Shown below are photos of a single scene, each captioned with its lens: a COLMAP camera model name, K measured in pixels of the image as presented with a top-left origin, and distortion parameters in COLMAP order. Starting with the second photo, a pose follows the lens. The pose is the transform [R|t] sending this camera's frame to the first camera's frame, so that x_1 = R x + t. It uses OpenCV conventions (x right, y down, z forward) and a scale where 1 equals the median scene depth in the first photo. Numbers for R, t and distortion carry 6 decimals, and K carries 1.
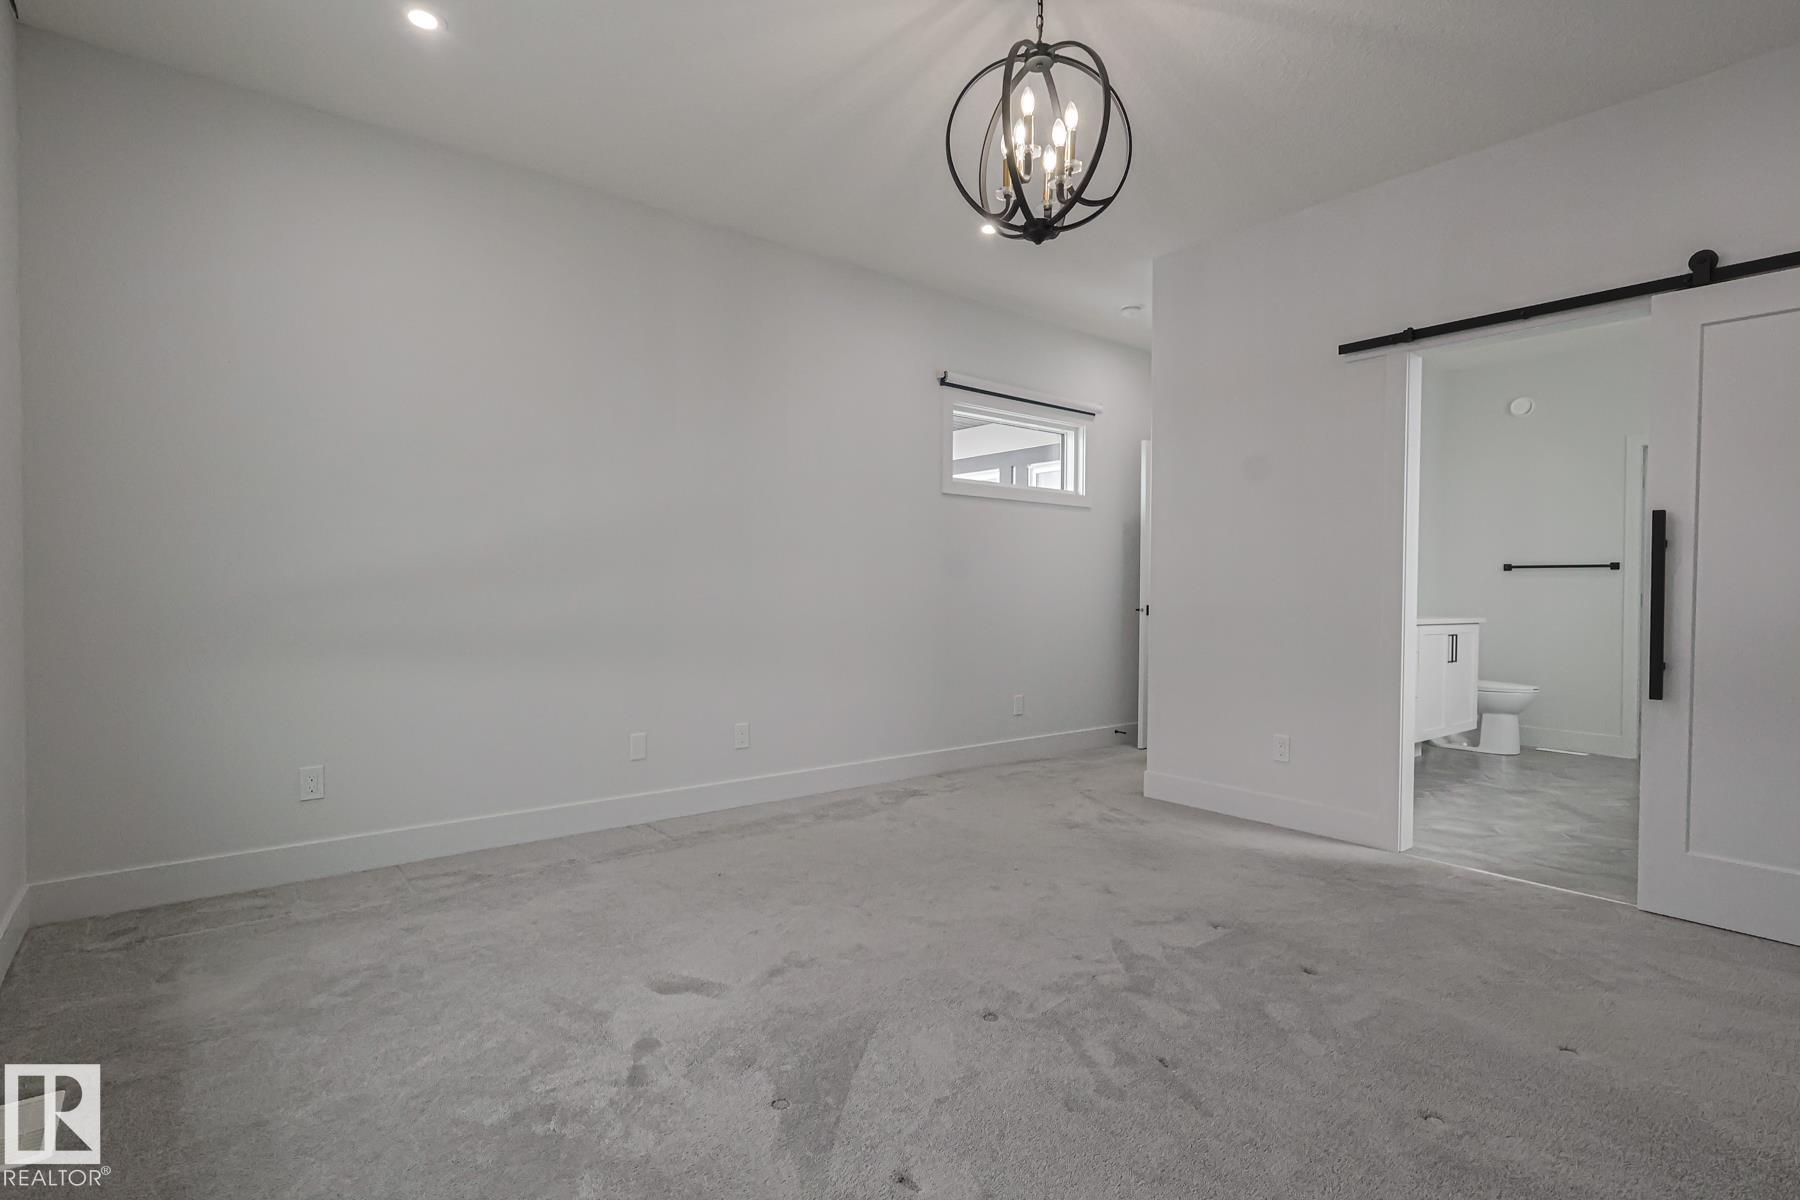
lens RADIAL K [[874.4, 0, 900.0], [0, 874.4, 600.0], [0, 0, 1]] dist [0.004232, 0.000518]
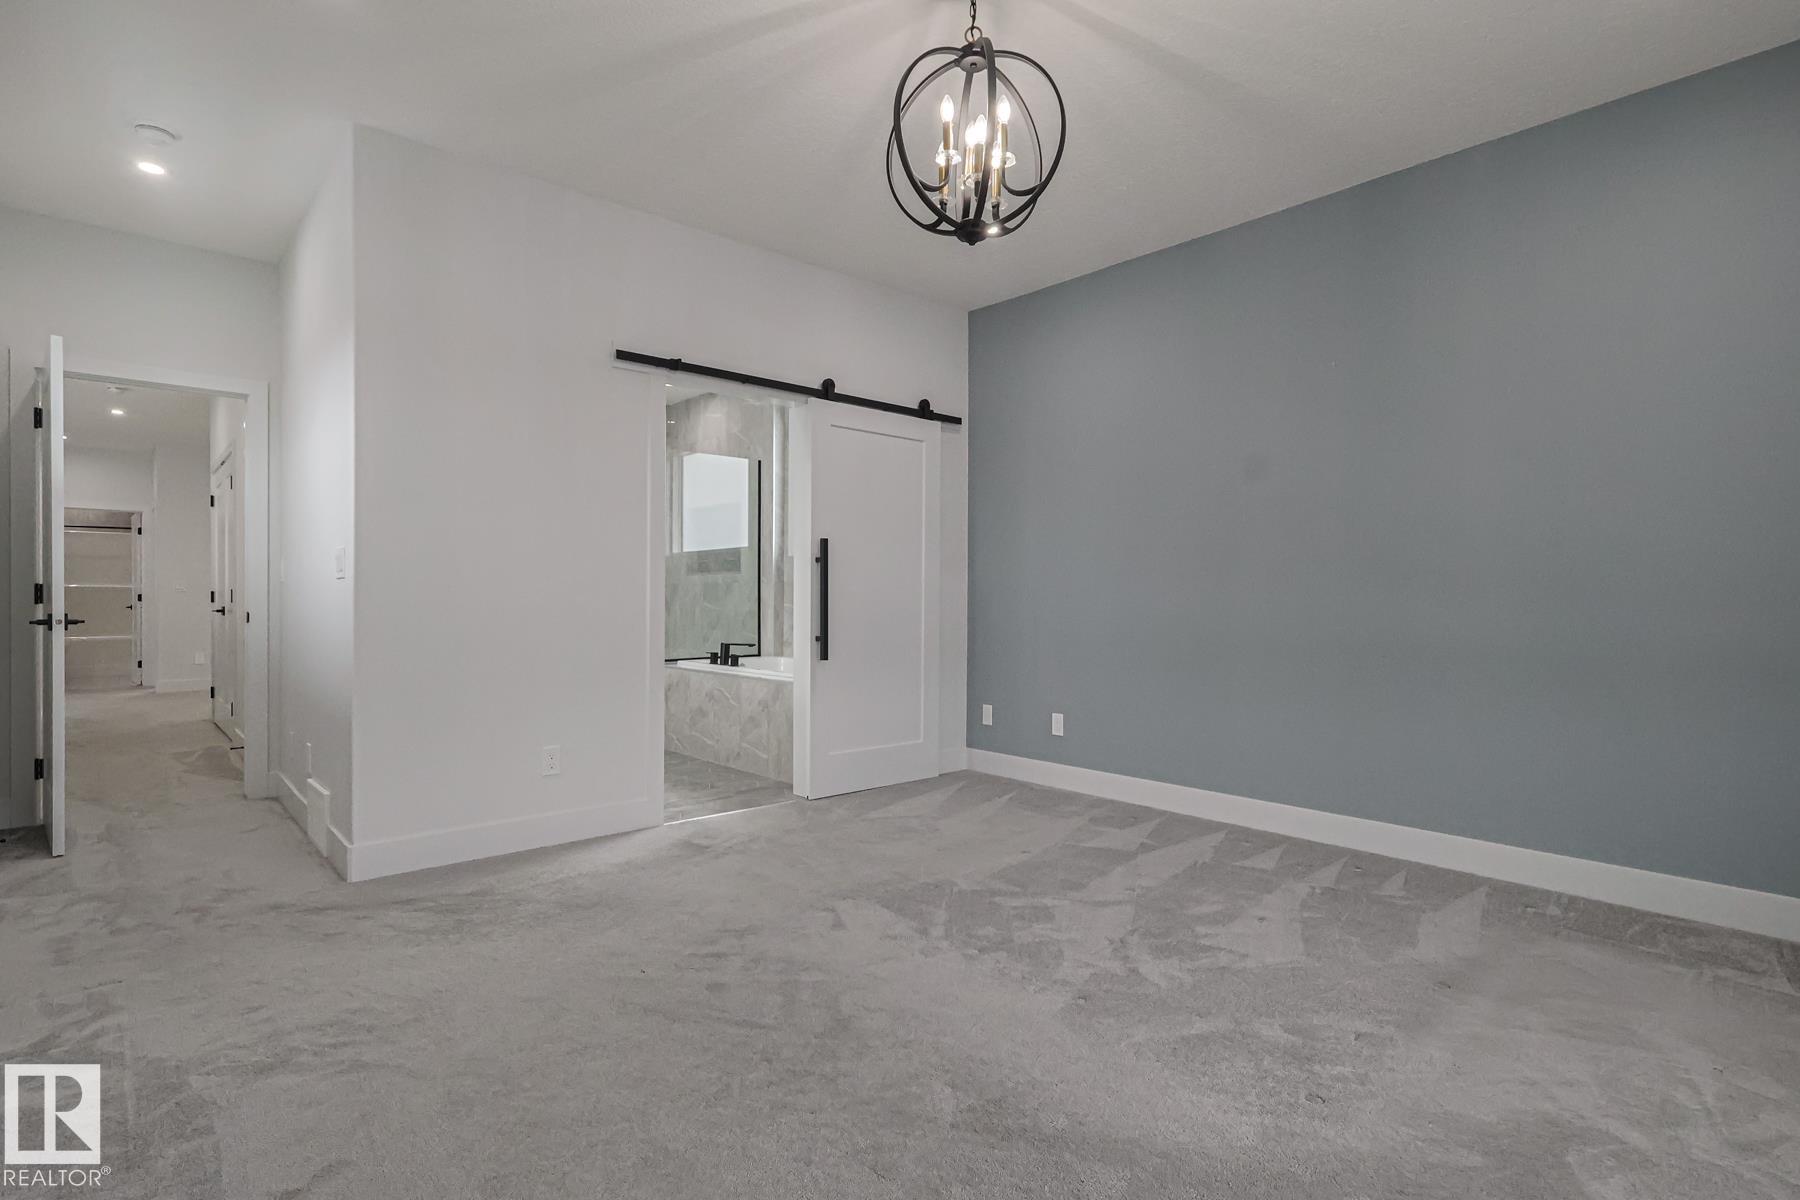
lens RADIAL K [[874.4, 0, 900.0], [0, 874.4, 600.0], [0, 0, 1]] dist [0.004232, 0.000518]
pose [[-0.035653, -0.014468, 0.999260, -0.653955], [0.006233, 0.999873, 0.014699, -0.014761], [-0.999345, 0.006752, -0.035558, 0.872917]]
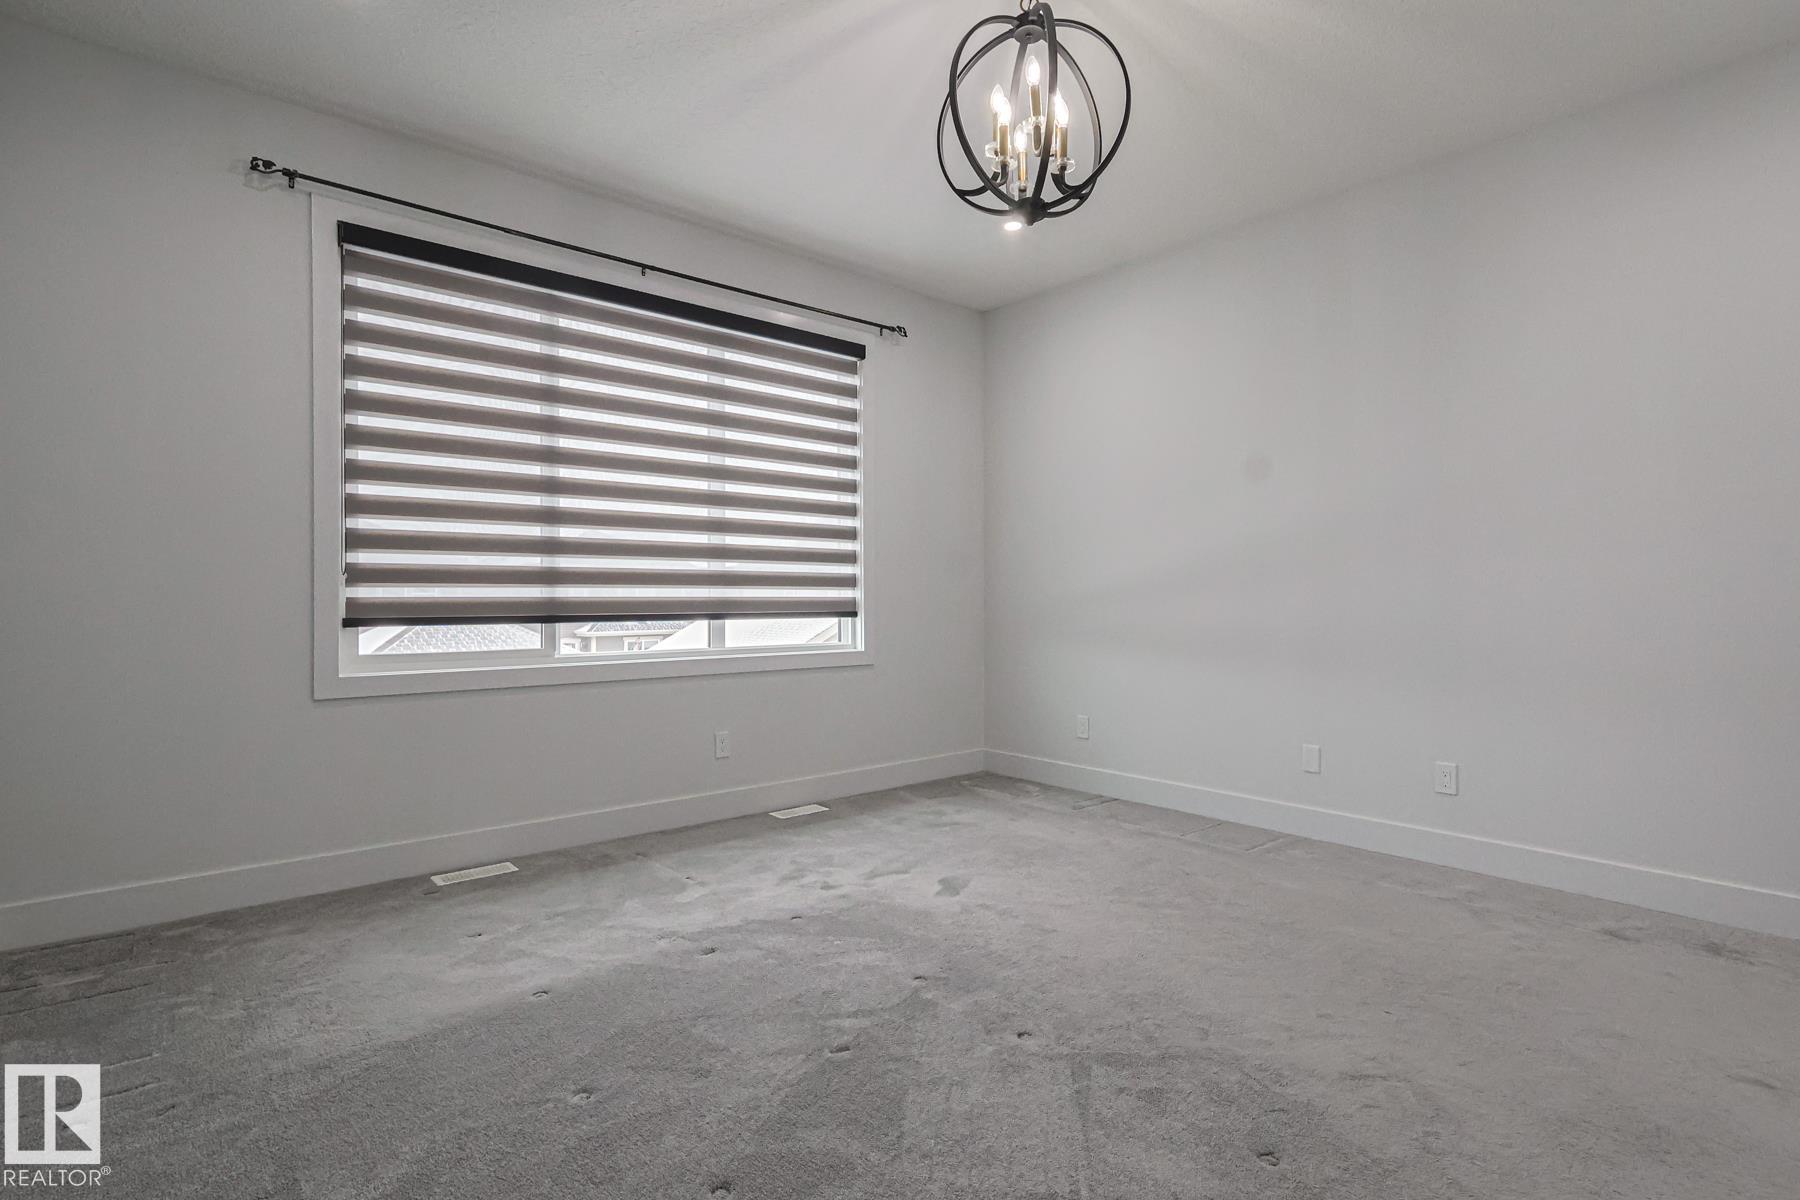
lens RADIAL K [[874.4, 0, 900.0], [0, 874.4, 600.0], [0, 0, 1]] dist [0.004232, 0.000518]
pose [[0.073051, 0.001164, -0.997328, 0.853336], [-0.017943, 0.999839, -0.000148, 0.000189], [0.997167, 0.017906, 0.073060, 0.630229]]
